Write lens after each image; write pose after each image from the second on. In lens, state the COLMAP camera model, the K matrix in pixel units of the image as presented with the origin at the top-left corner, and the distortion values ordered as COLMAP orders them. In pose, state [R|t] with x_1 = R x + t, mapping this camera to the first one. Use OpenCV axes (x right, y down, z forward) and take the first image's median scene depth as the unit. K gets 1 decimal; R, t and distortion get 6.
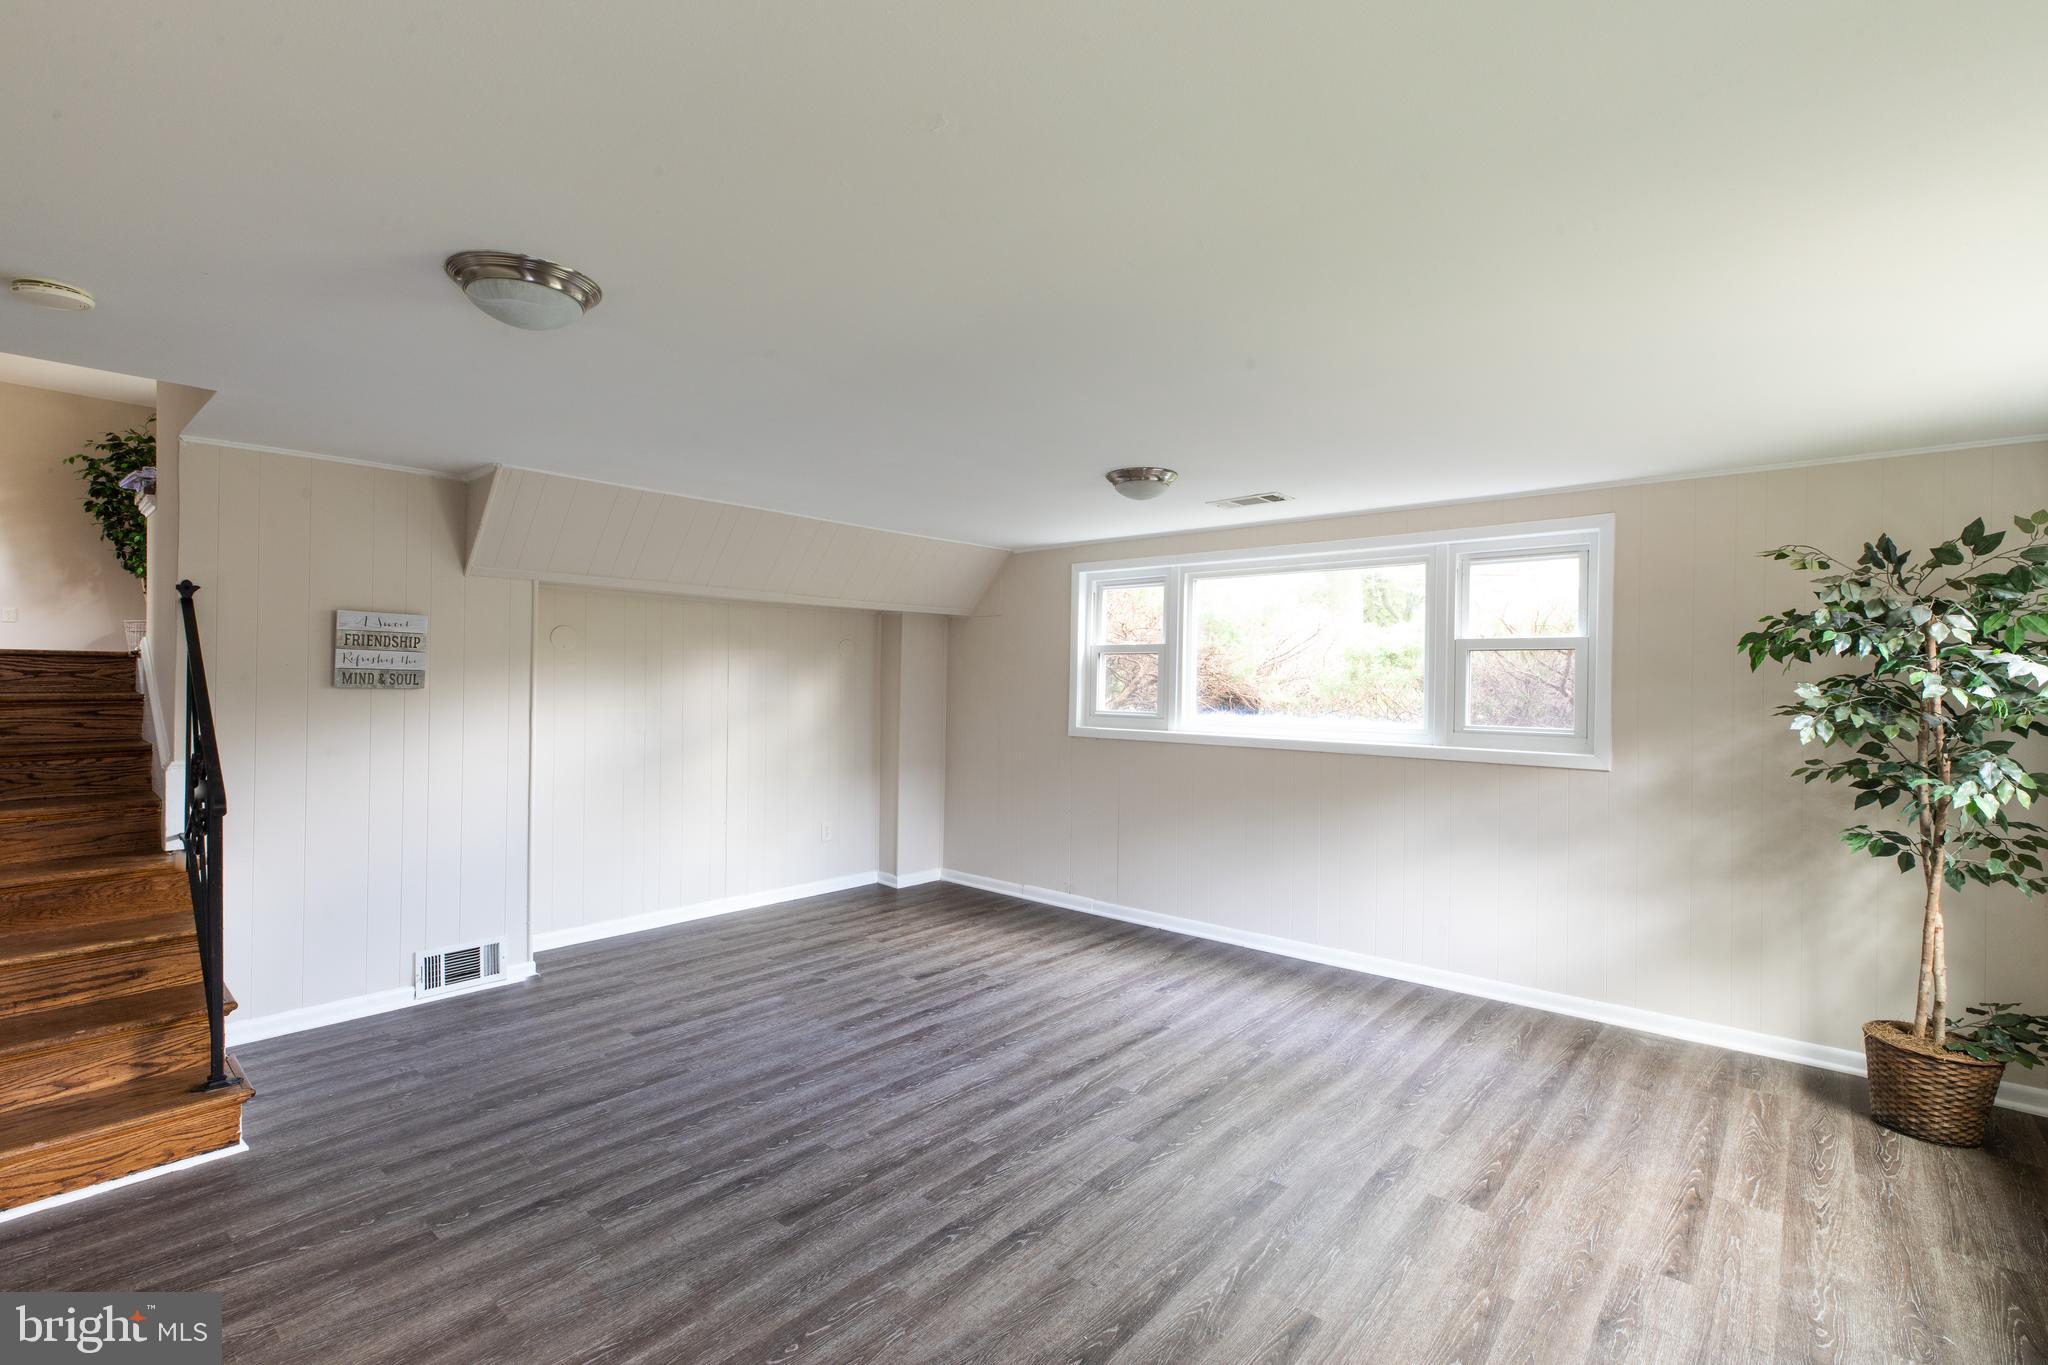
lens RADIAL K [[916.9, 0, 1027.0], [0, 916.9, 677.2], [0, 0, 1]] dist [0.003492, 0.000171]
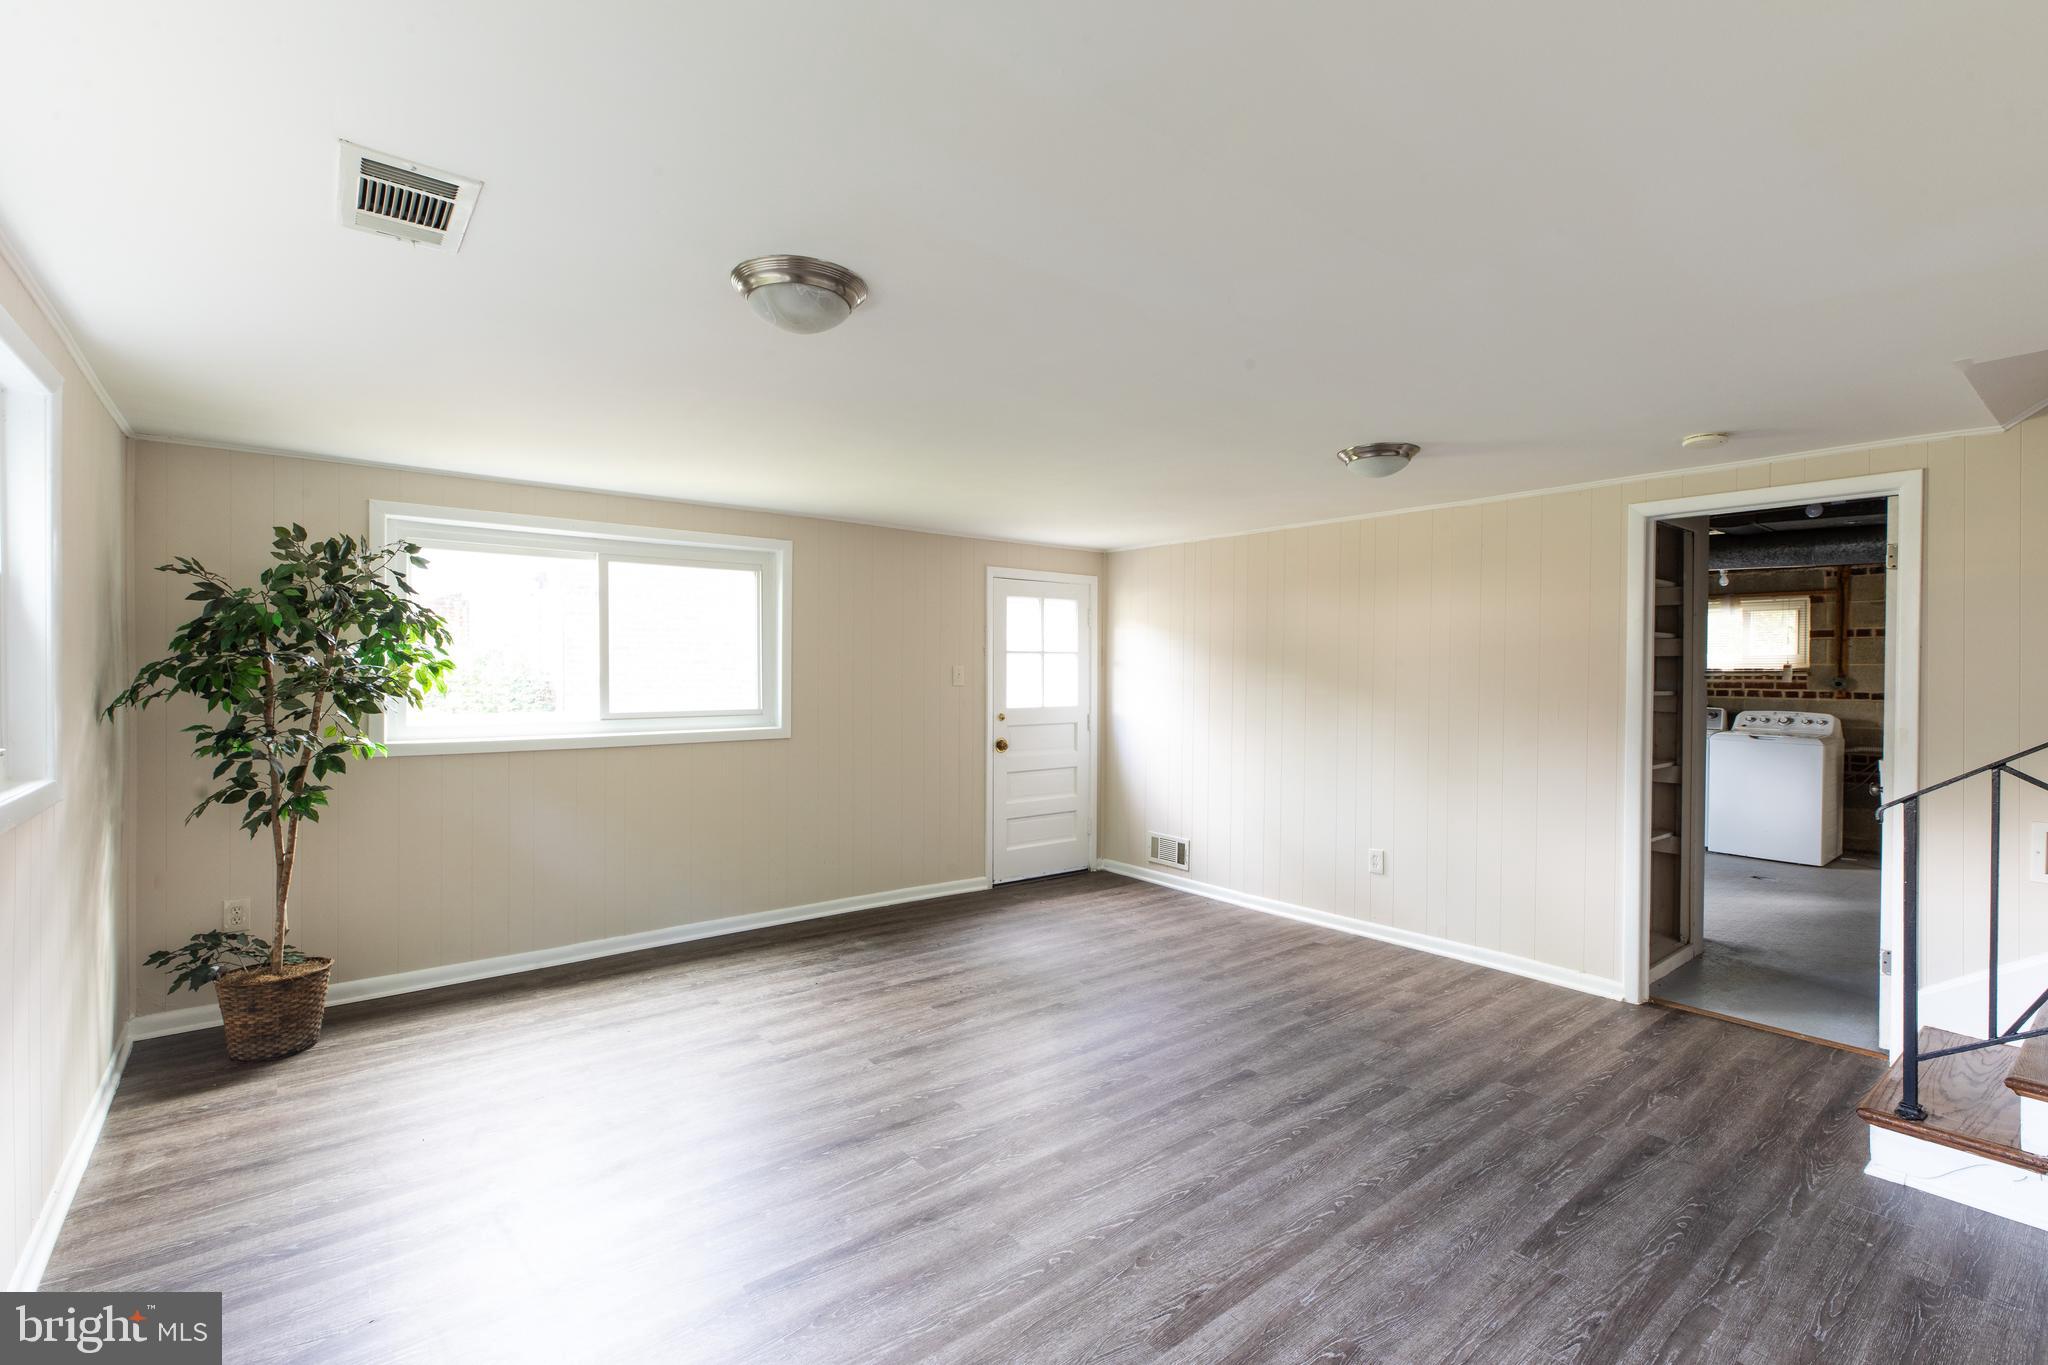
lens RADIAL K [[916.9, 0, 1027.0], [0, 916.9, 677.2], [0, 0, 1]] dist [0.003492, 0.000171]
pose [[-0.983485, -0.019220, 0.179966, -0.146023], [-0.018206, 0.999808, 0.007282, 0.004050], [-0.180071, 0.003886, -0.983646, 2.049254]]
